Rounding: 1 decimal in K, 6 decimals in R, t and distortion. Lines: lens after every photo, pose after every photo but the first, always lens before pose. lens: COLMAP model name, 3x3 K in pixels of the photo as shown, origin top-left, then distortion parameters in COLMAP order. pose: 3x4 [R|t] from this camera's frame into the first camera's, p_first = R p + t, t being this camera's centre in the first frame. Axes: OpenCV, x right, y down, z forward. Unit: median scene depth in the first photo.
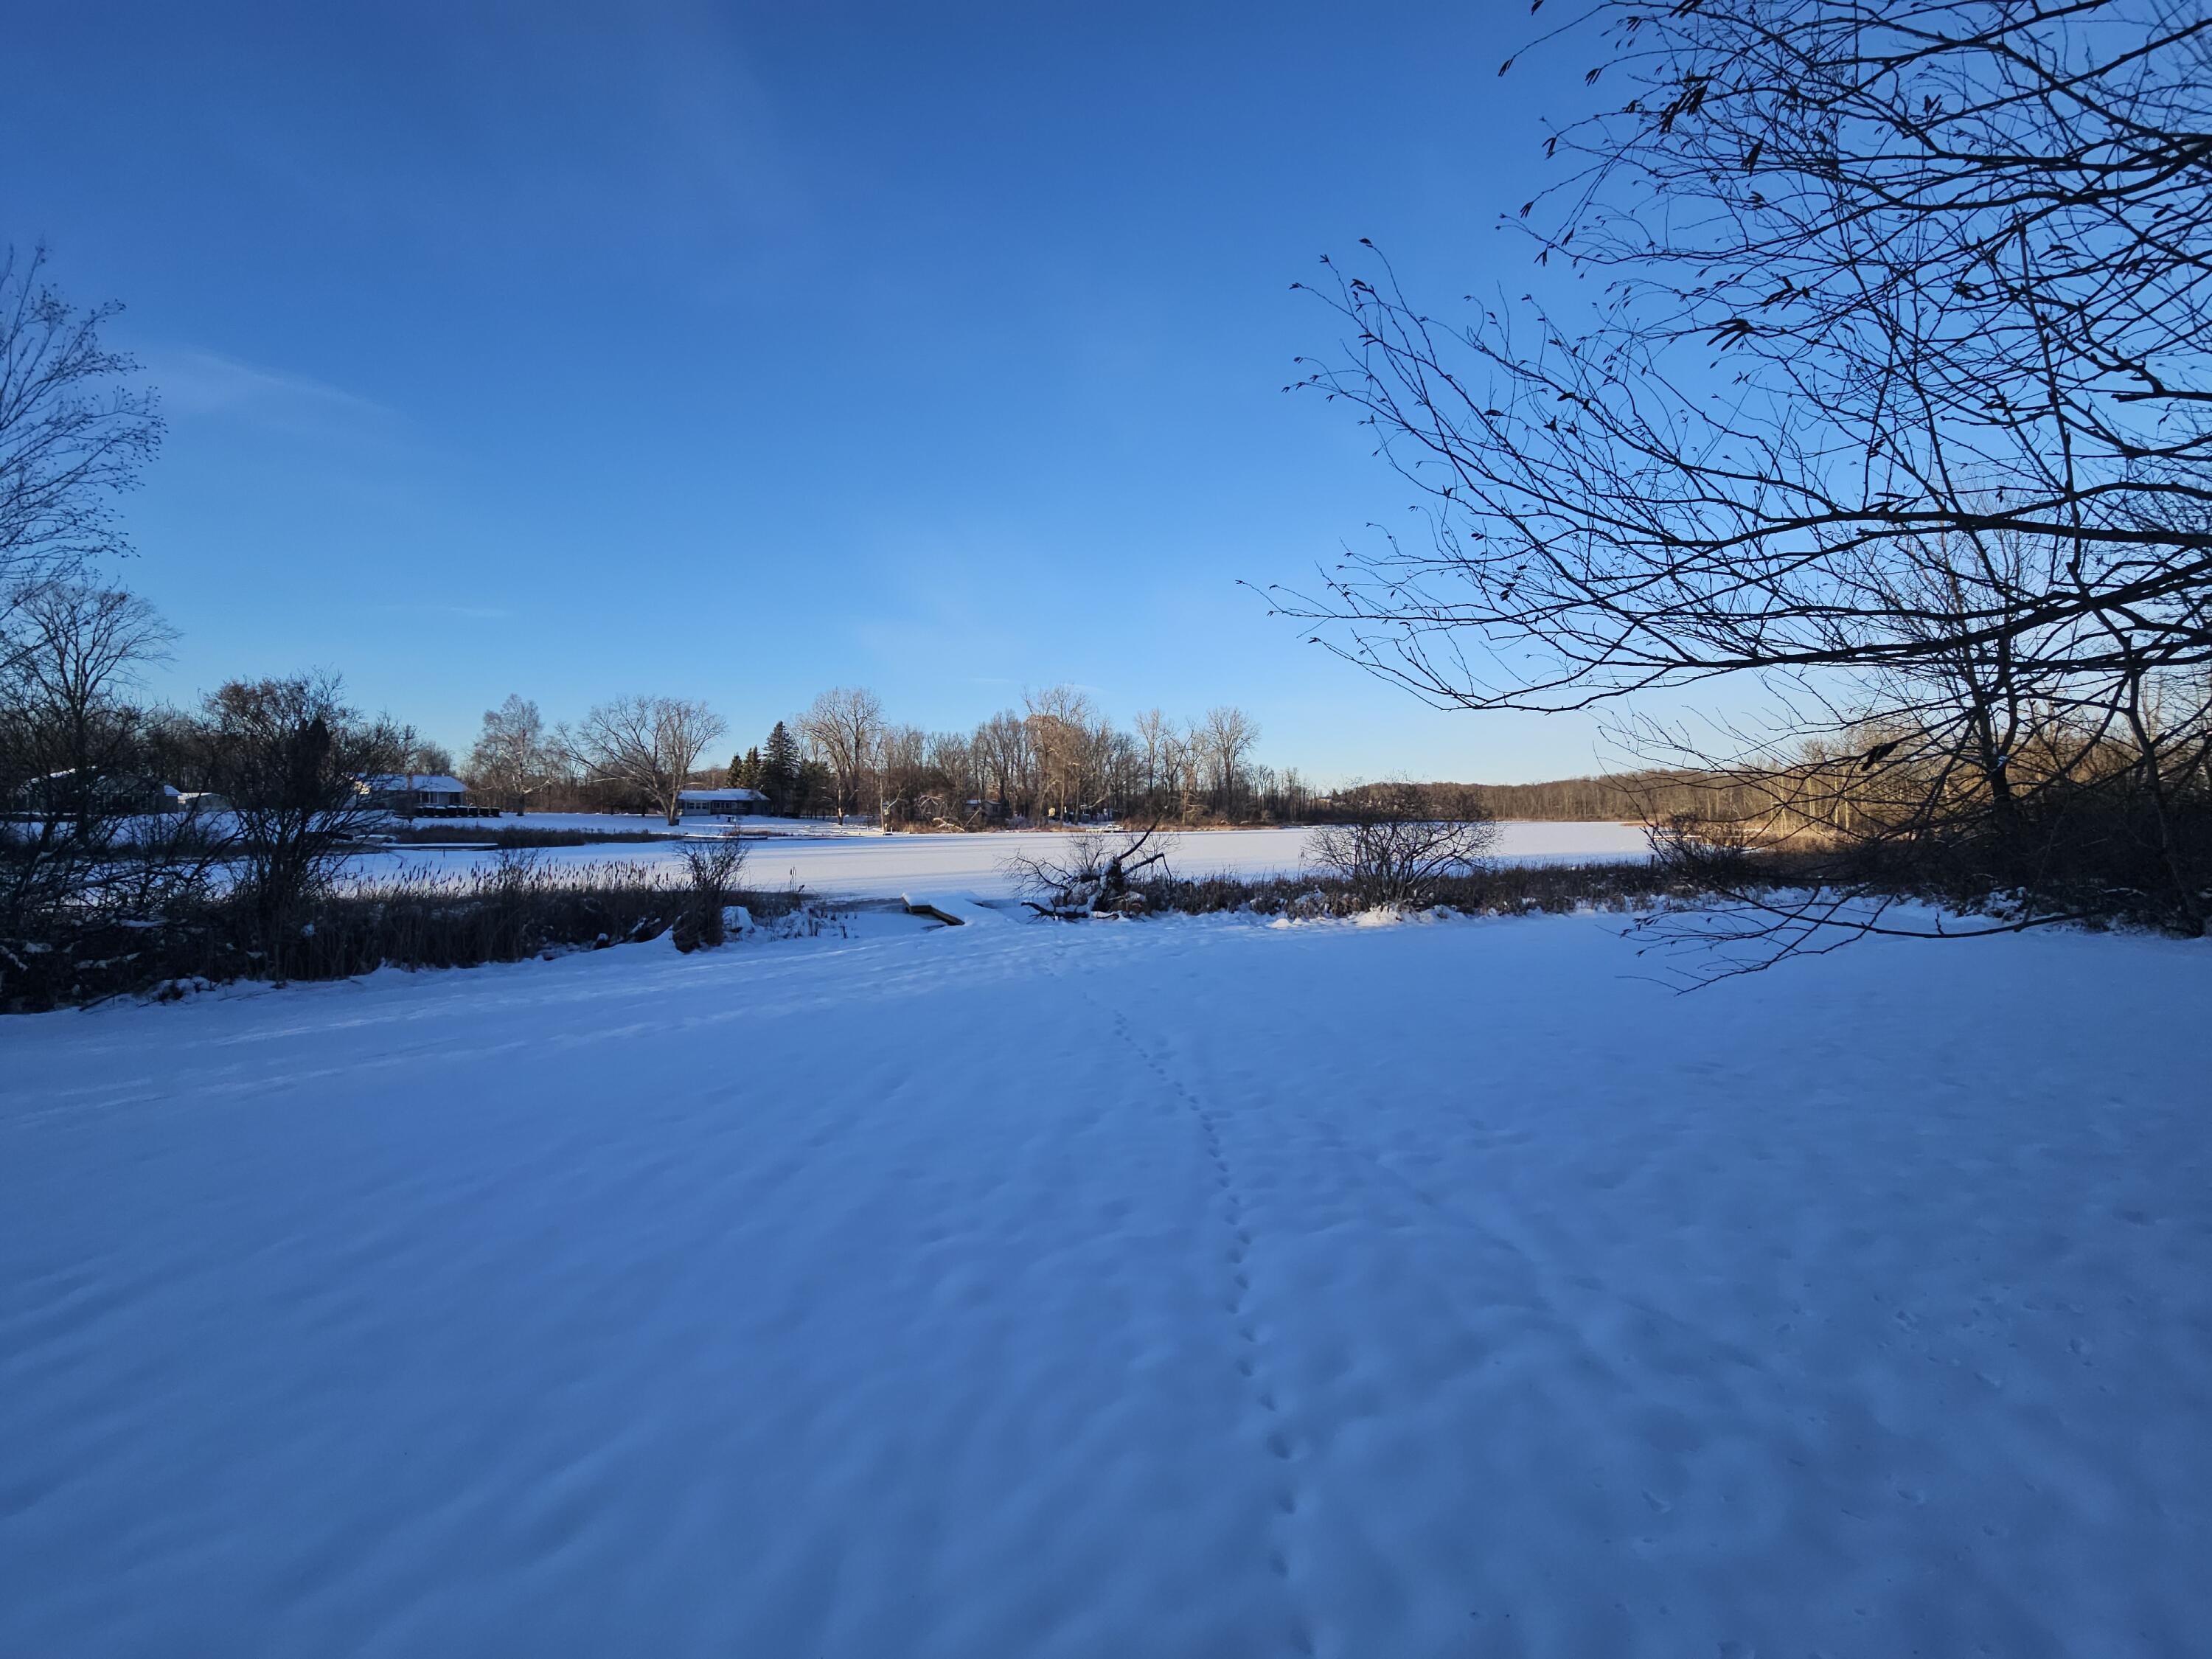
lens RADIAL K [[901.7, 0, 1110.0], [0, 901.7, 818.9], [0, 0, 1]] dist [0.017186, -0.010751]
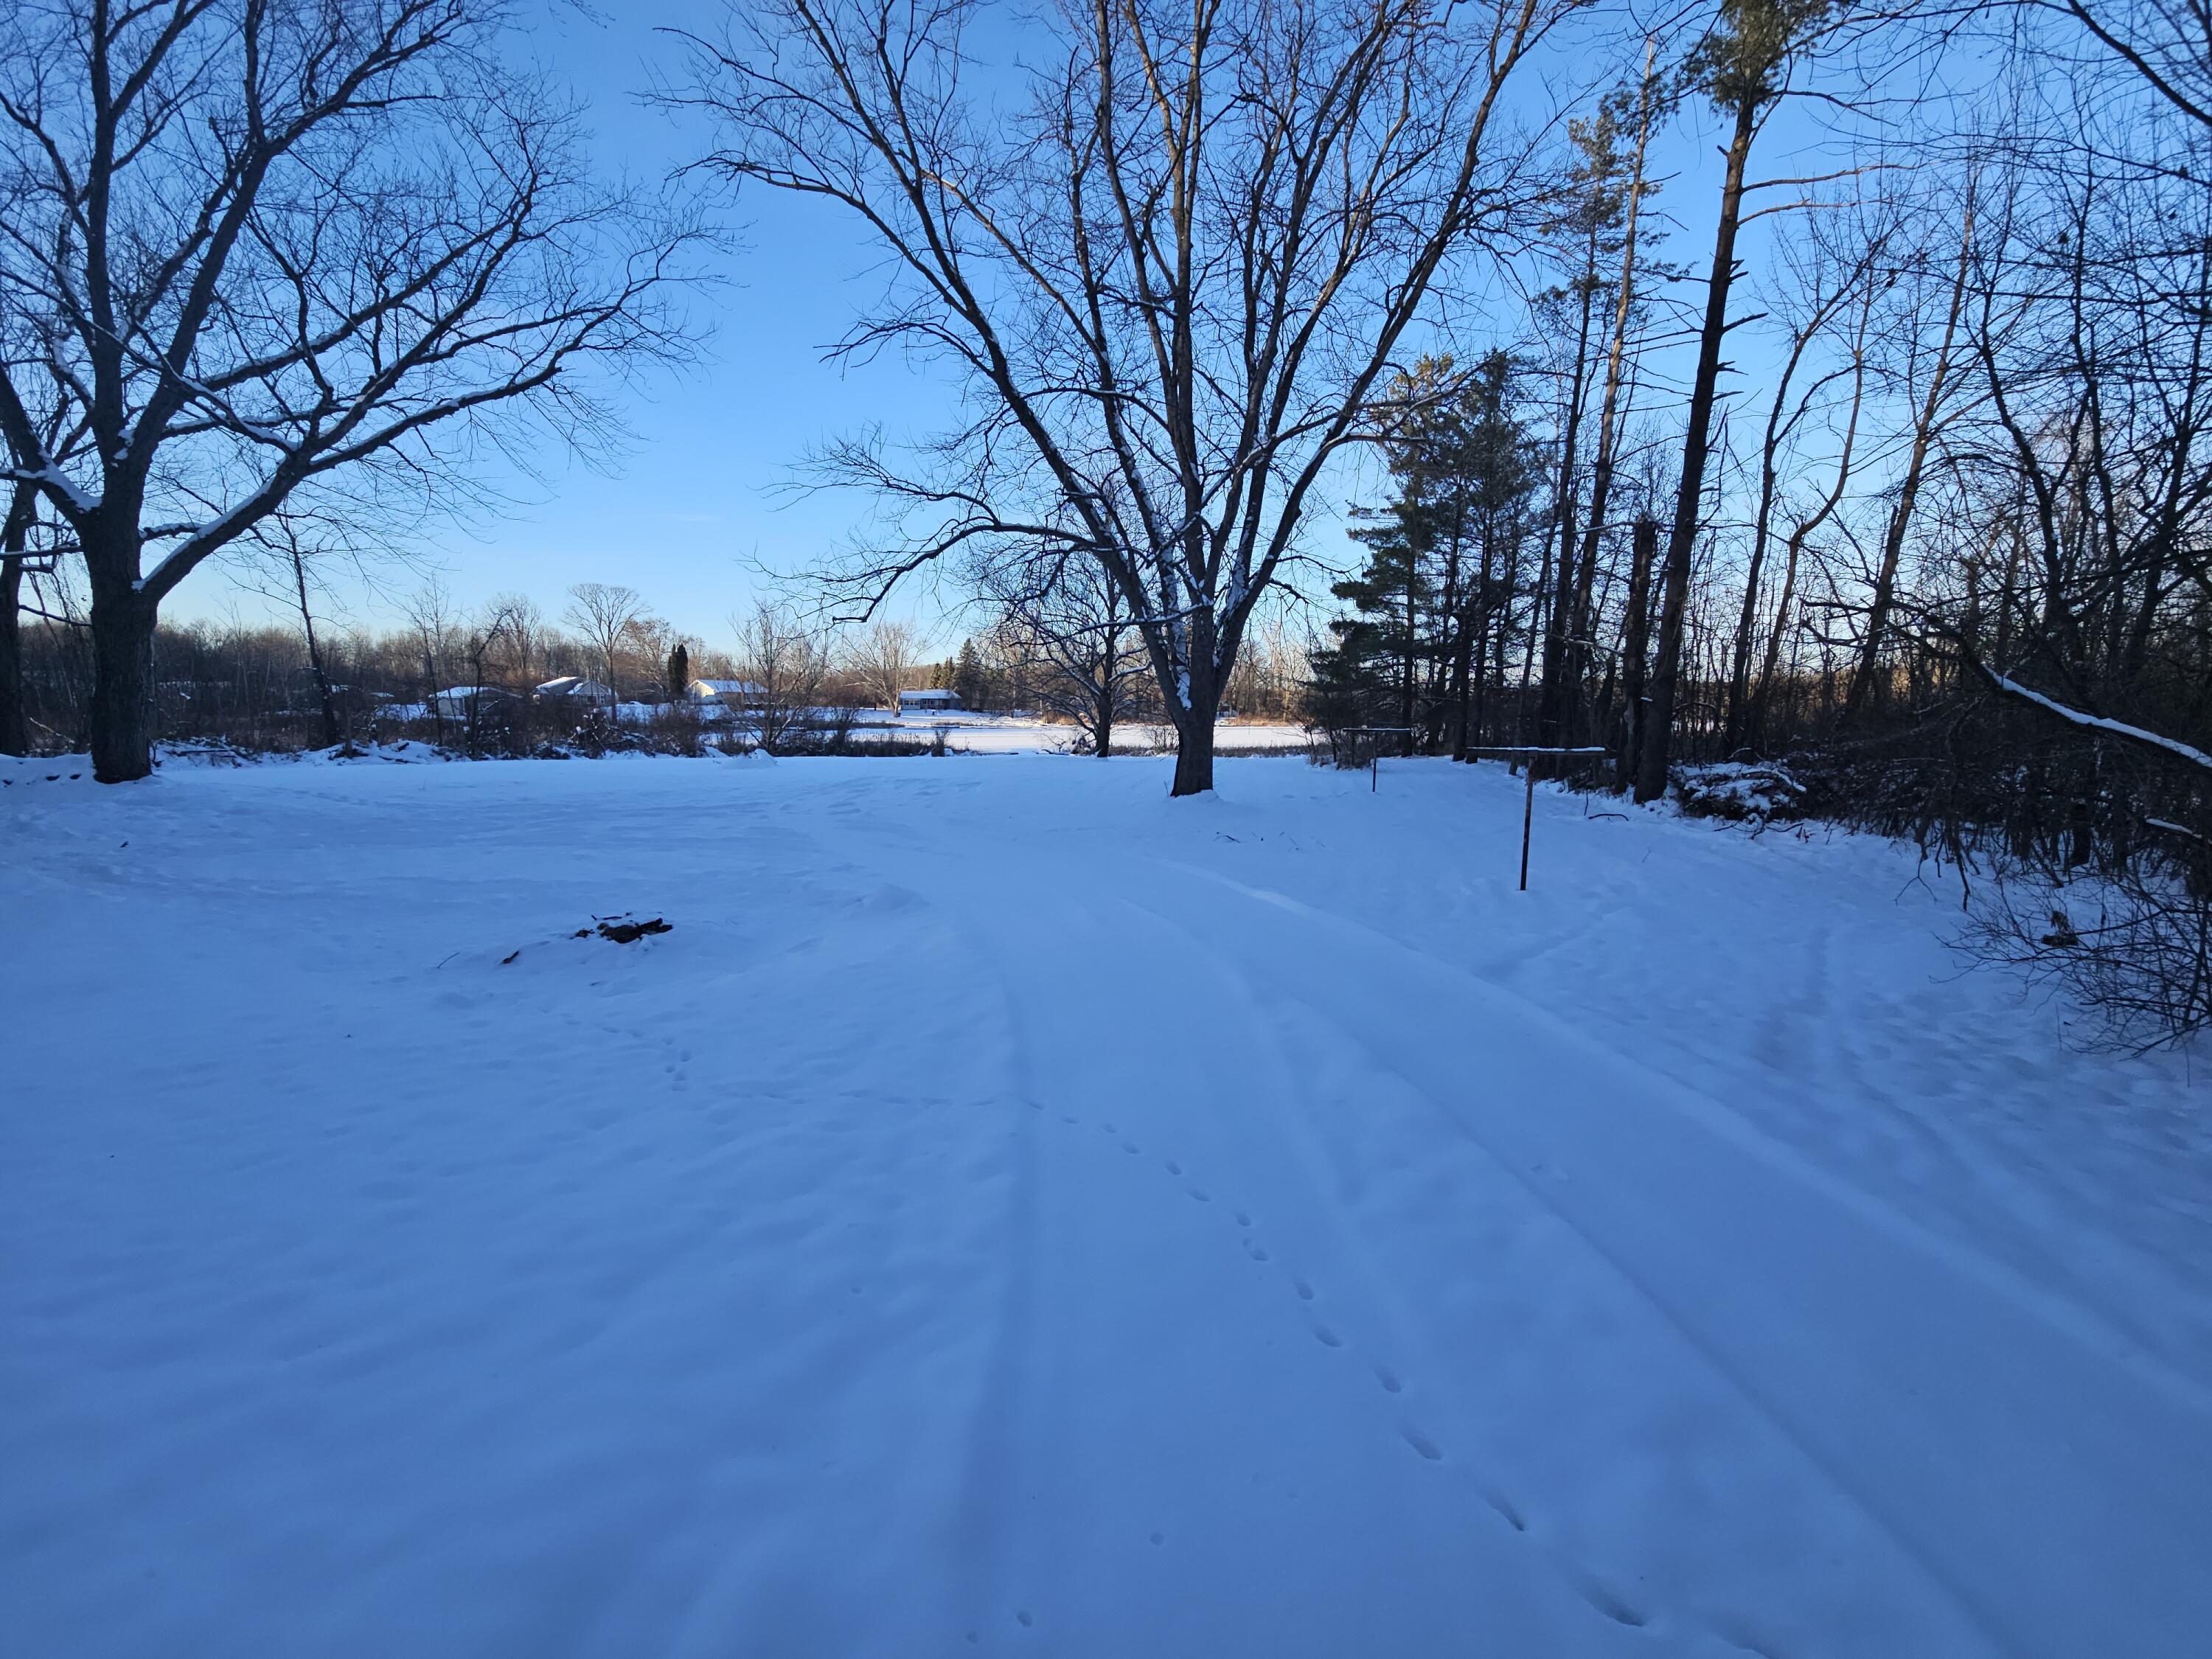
lens RADIAL K [[901.7, 0, 1110.0], [0, 901.7, 818.9], [0, 0, 1]] dist [0.017186, -0.010751]
pose [[0.979922, 0.031700, -0.196845, 0.131314], [-0.008186, 0.992844, 0.119136, -0.005994], [0.199213, -0.115133, 0.973169, -0.338951]]
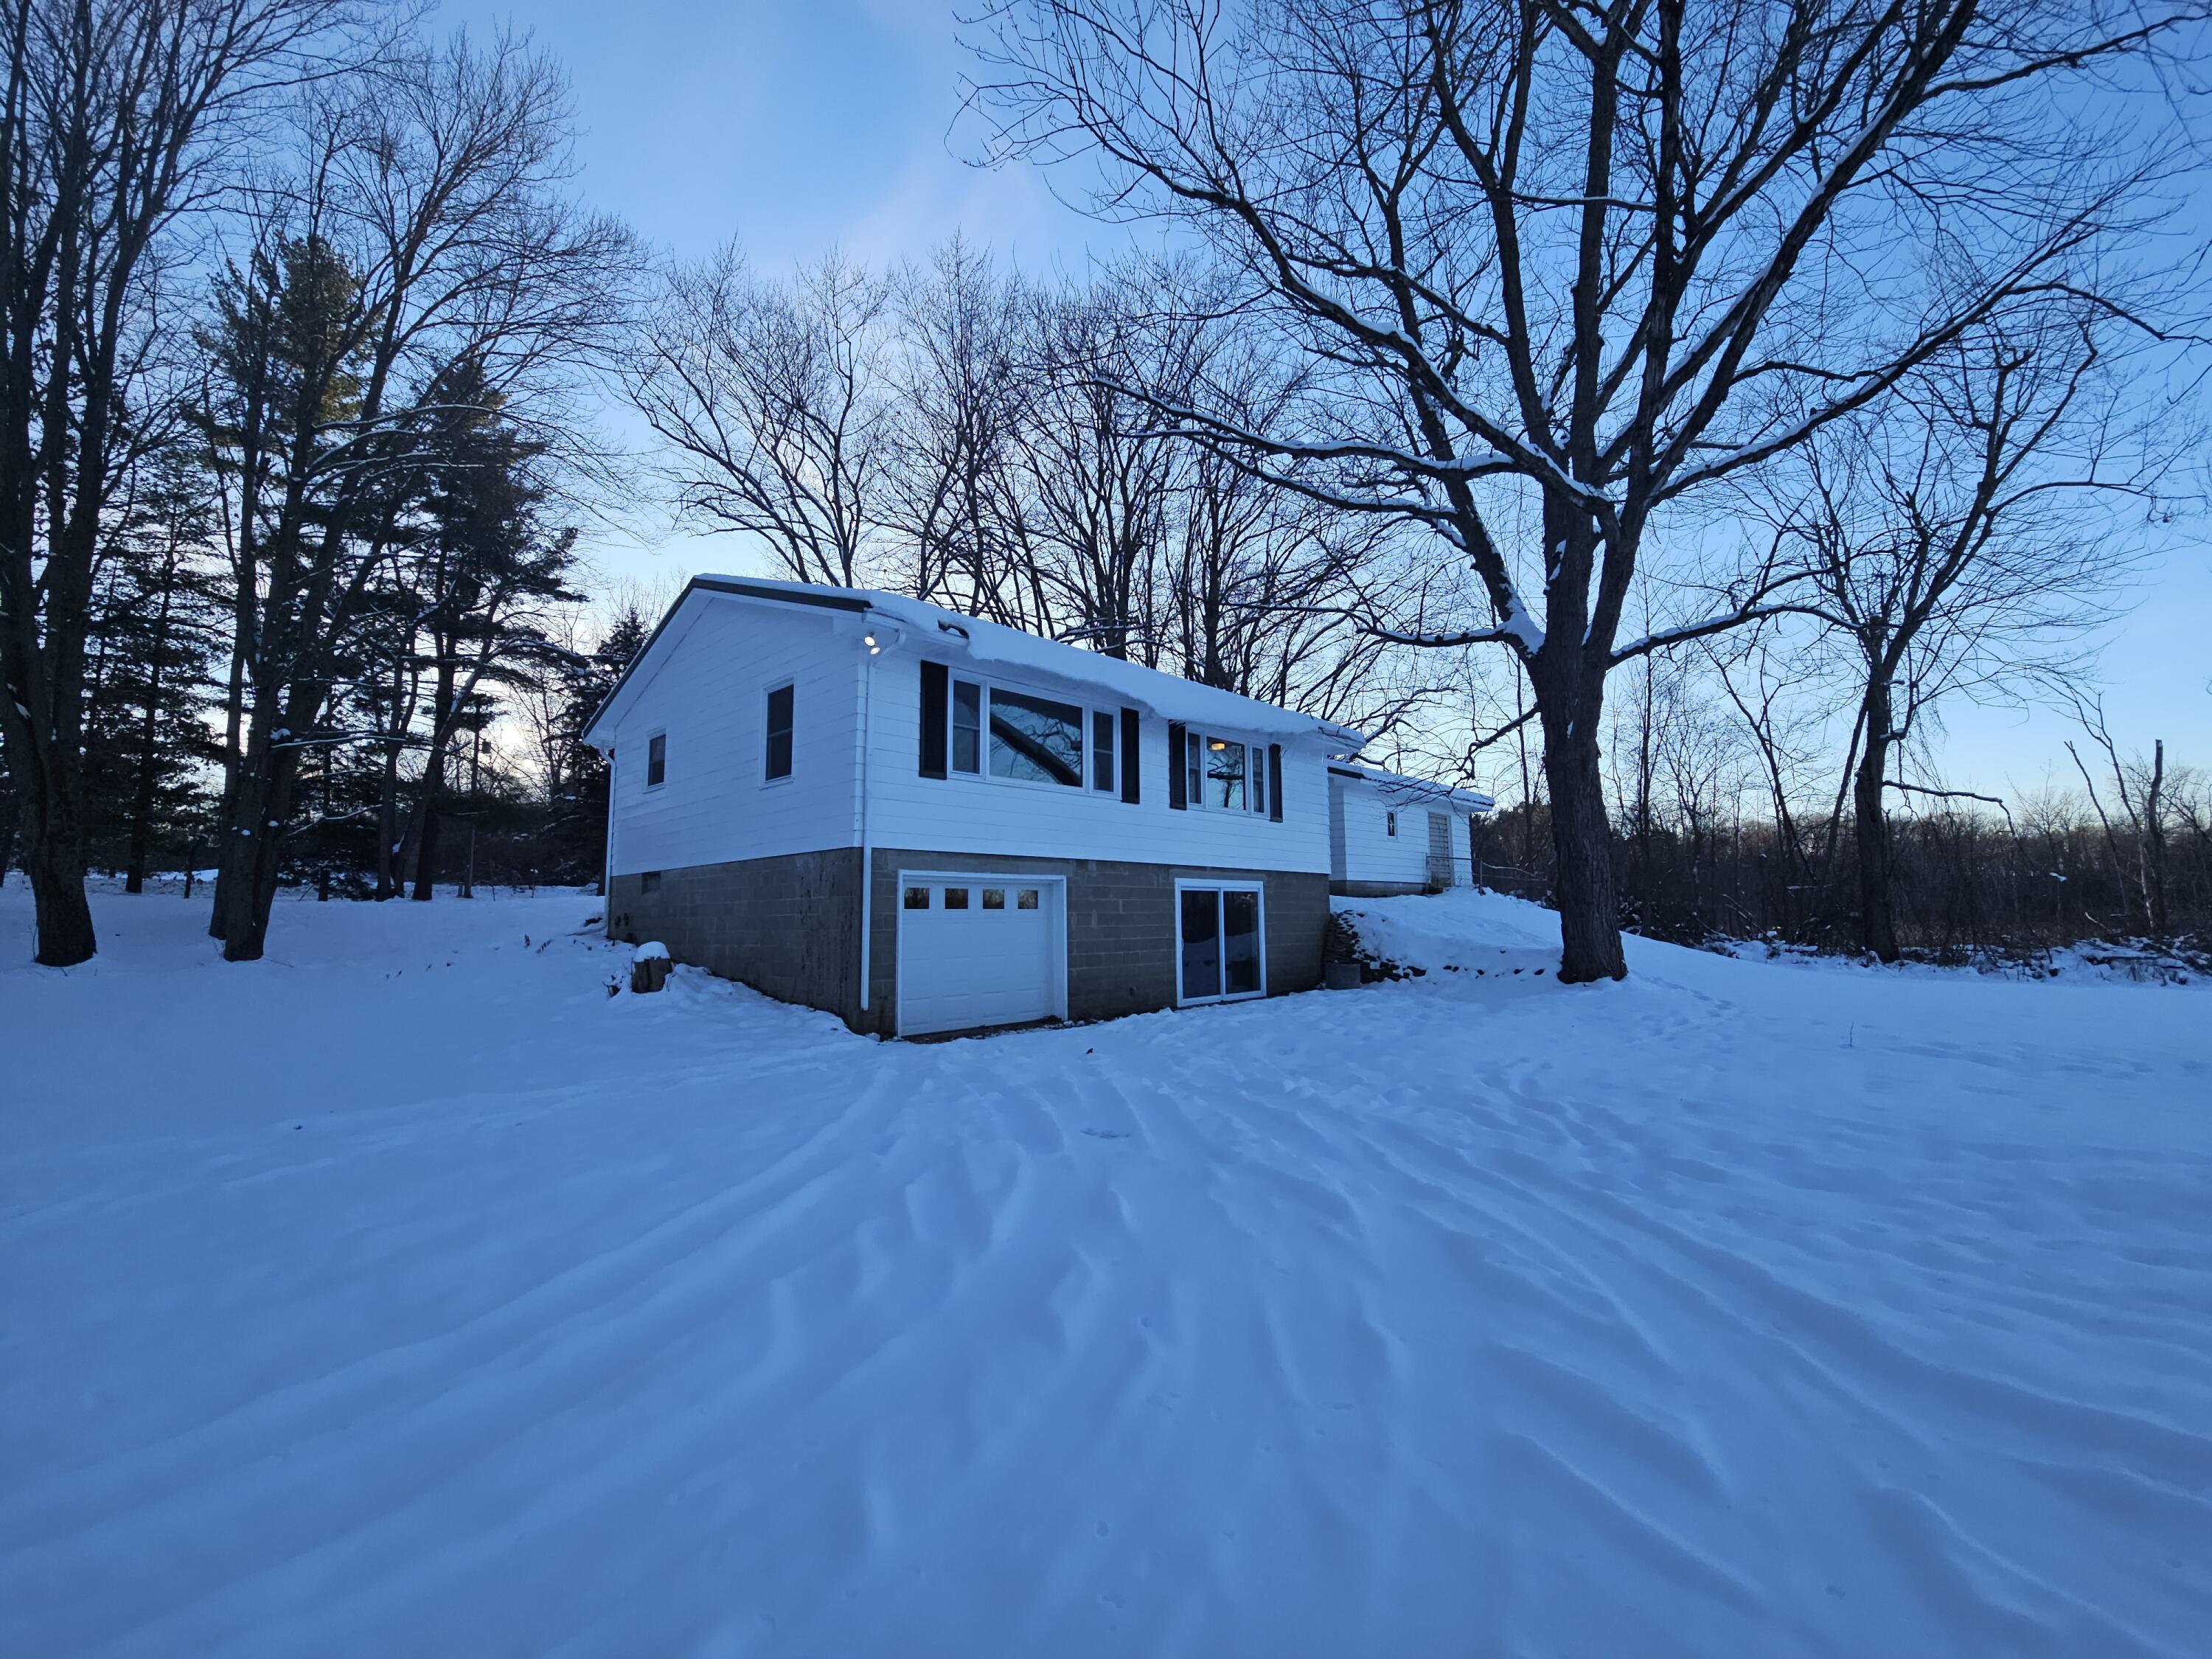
lens RADIAL K [[901.7, 0, 1110.0], [0, 901.7, 818.9], [0, 0, 1]] dist [0.017186, -0.010751]
pose [[-0.480232, -0.088369, -0.872679, 0.074155], [0.009971, 0.994298, -0.106172, -0.002087], [0.877085, -0.059688, -0.476612, -0.223233]]
